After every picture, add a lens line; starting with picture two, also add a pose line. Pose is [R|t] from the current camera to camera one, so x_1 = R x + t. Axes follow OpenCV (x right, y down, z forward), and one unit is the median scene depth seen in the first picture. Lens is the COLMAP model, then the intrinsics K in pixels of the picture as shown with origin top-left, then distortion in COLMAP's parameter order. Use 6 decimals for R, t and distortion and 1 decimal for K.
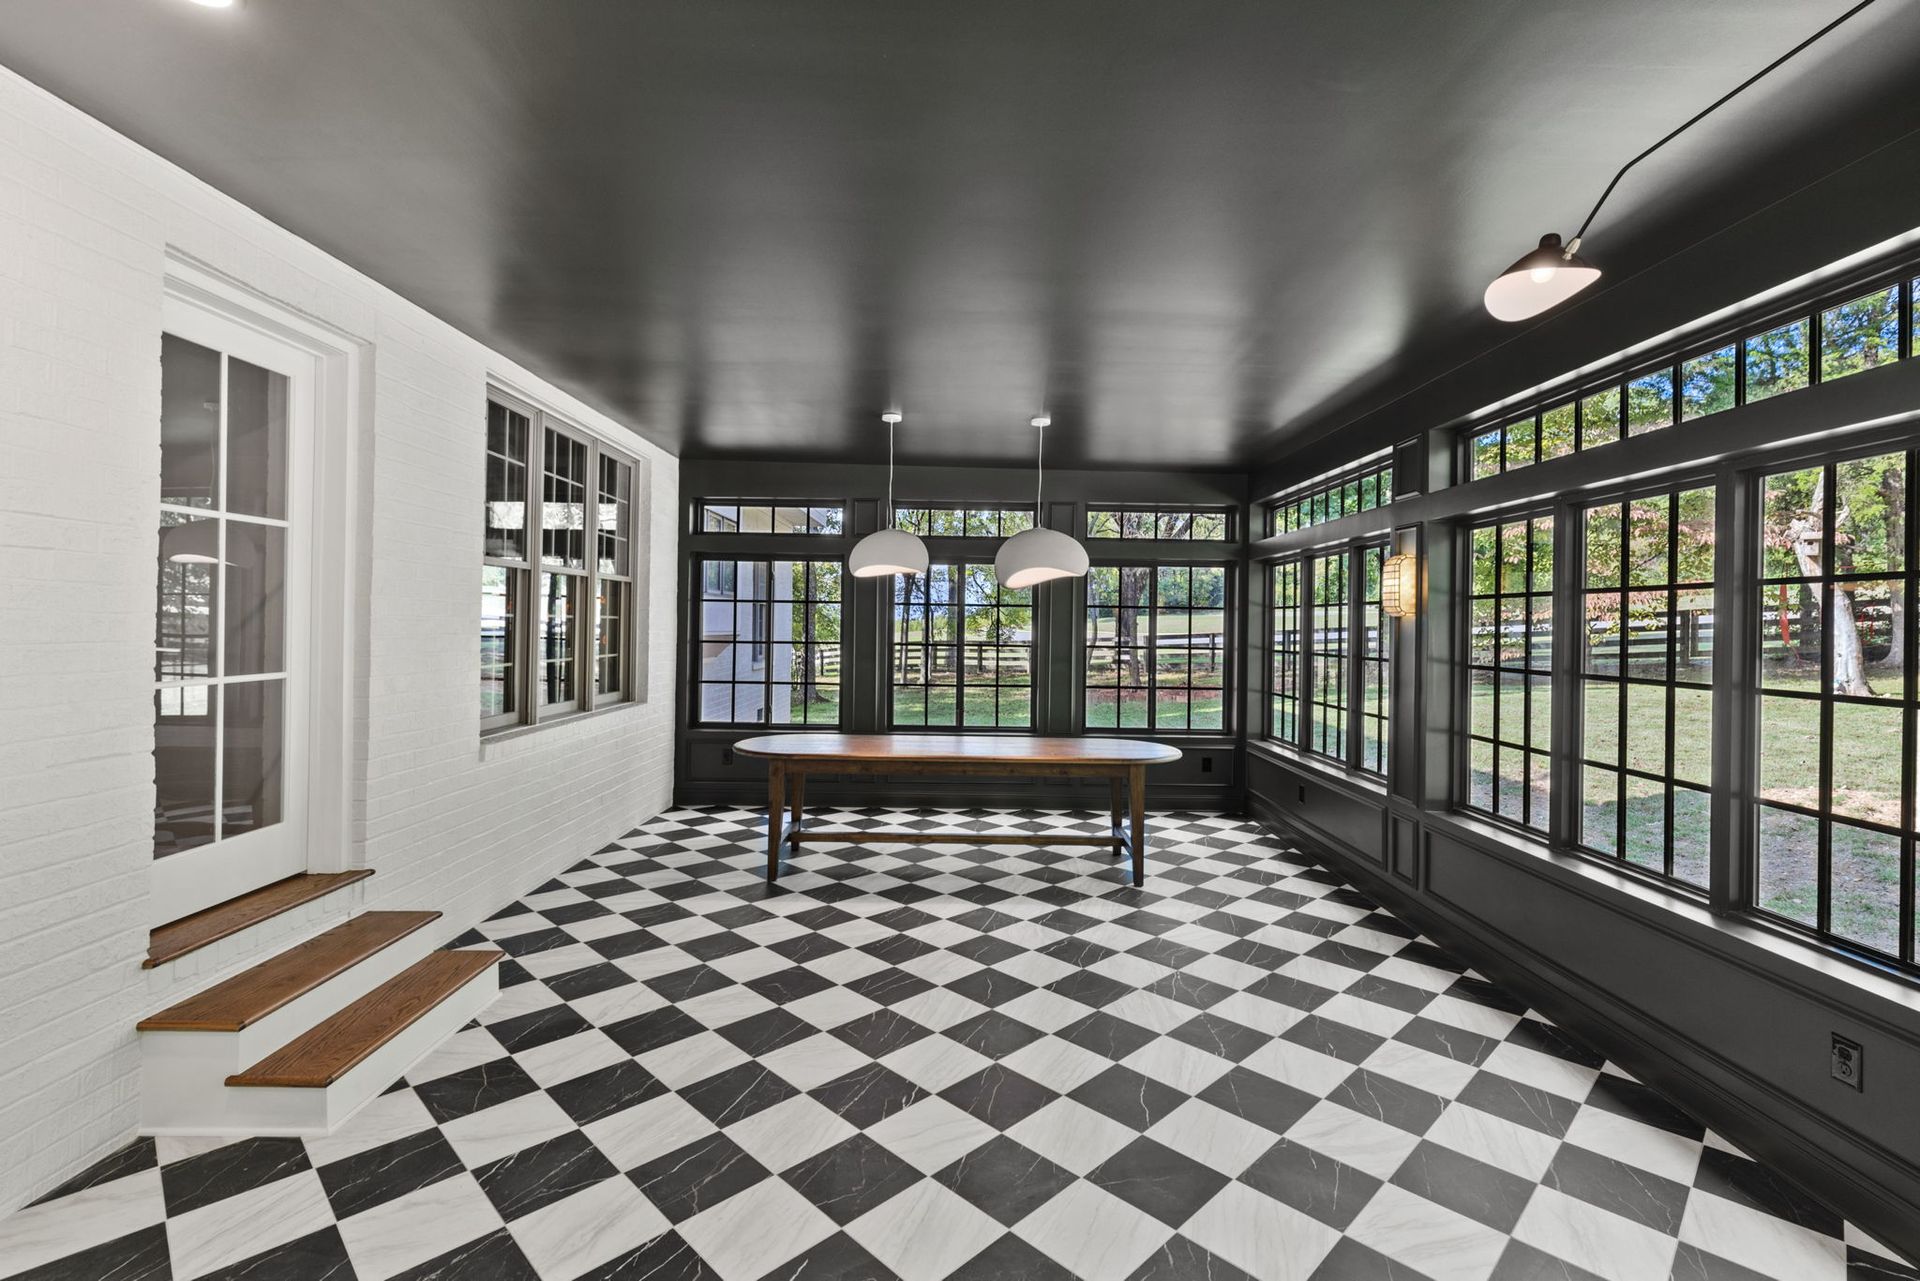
lens RADIAL K [[859.7, 0, 957.7], [0, 859.7, 624.8], [0, 0, 1]] dist [-0.009849, -0.000161]
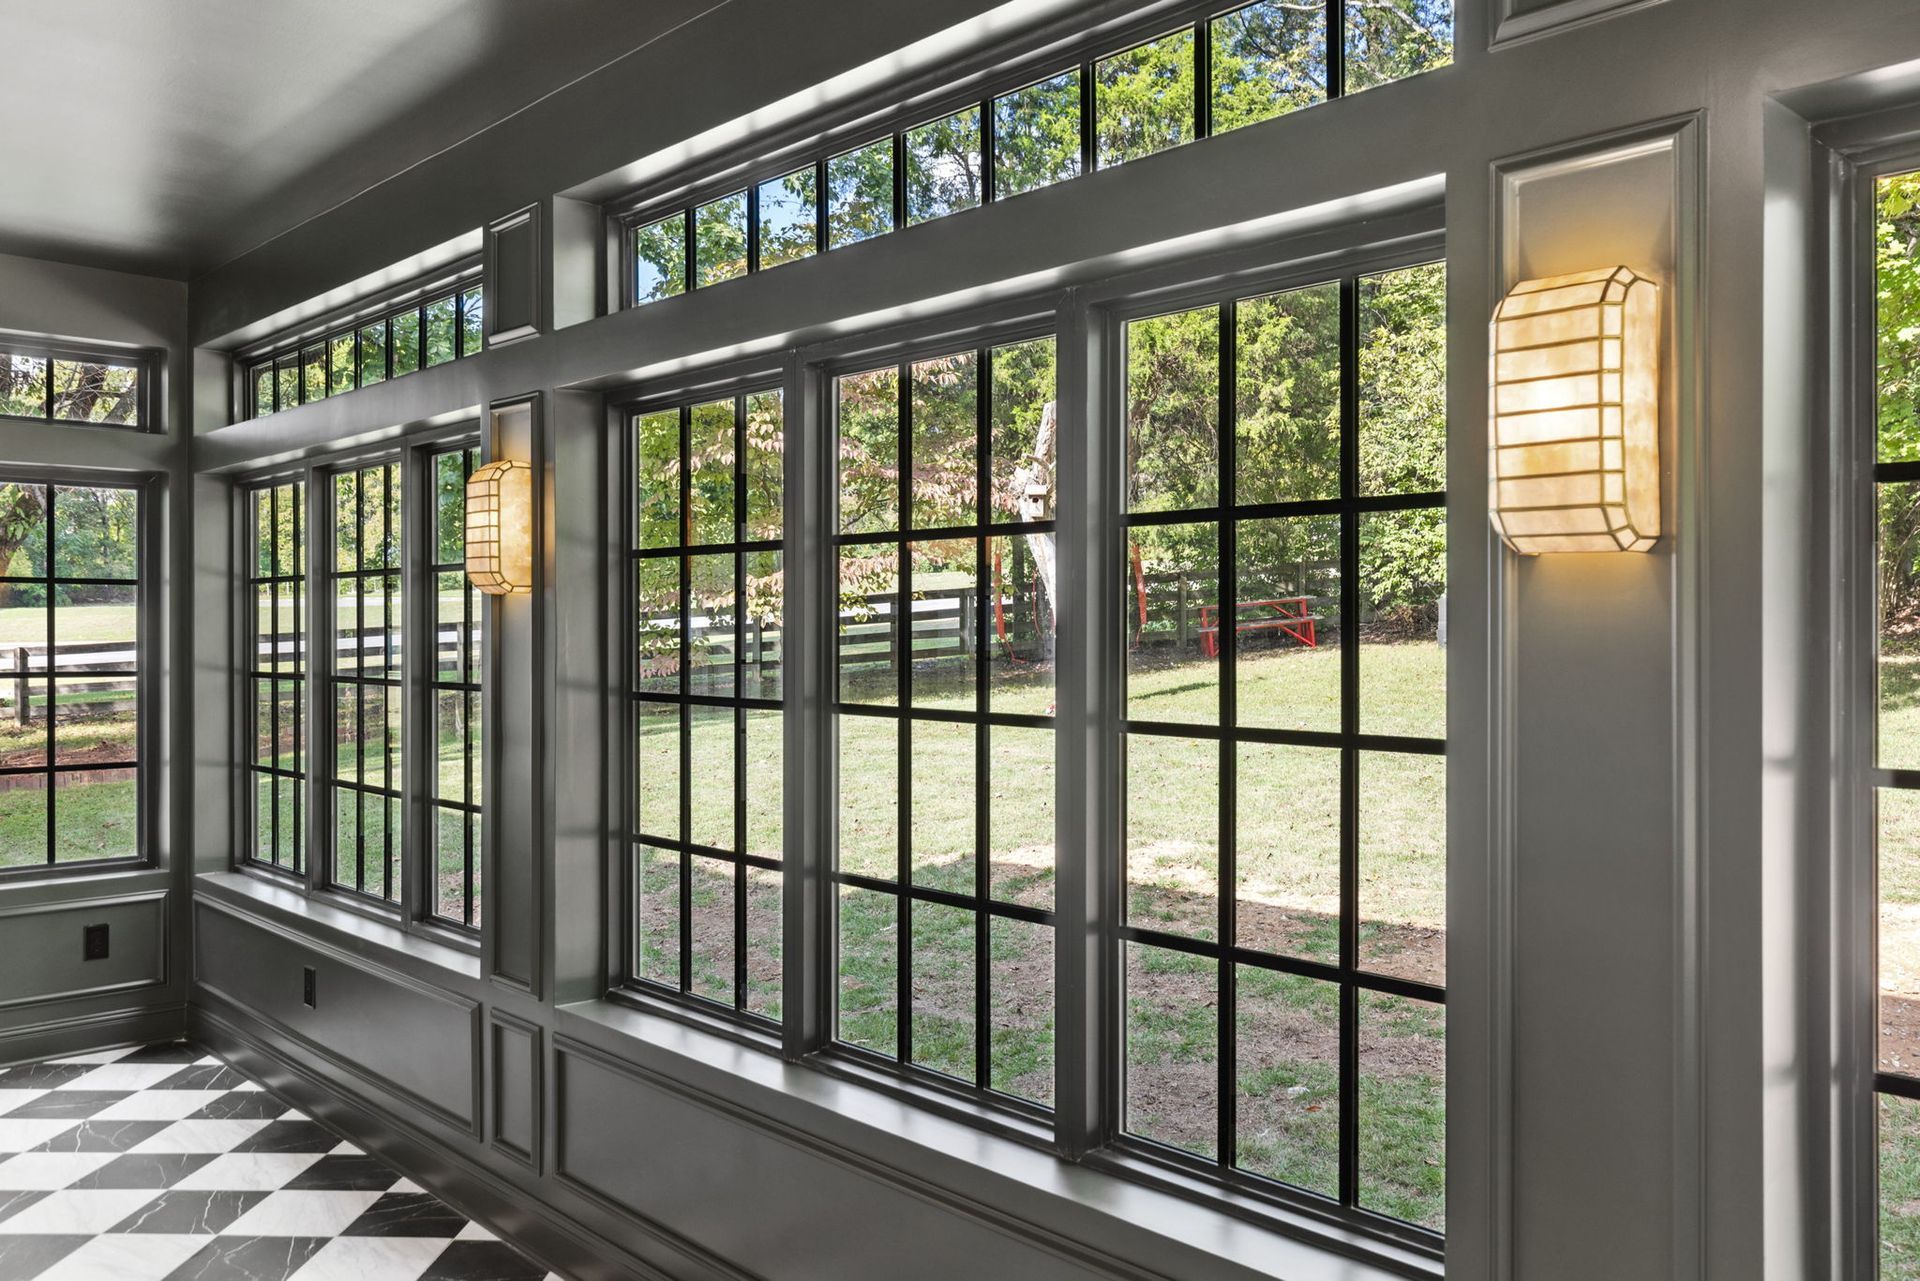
lens RADIAL K [[1563.0, 0, 959.3], [0, 1563.0, 615.0], [0, 0, 1]] dist [0.022014, 0.001965]
pose [[0.732094, -0.008377, 0.681152, 0.114128], [0.011253, 0.999937, 0.000202, 0.004234], [-0.681111, 0.007517, 0.732142, 0.200758]]
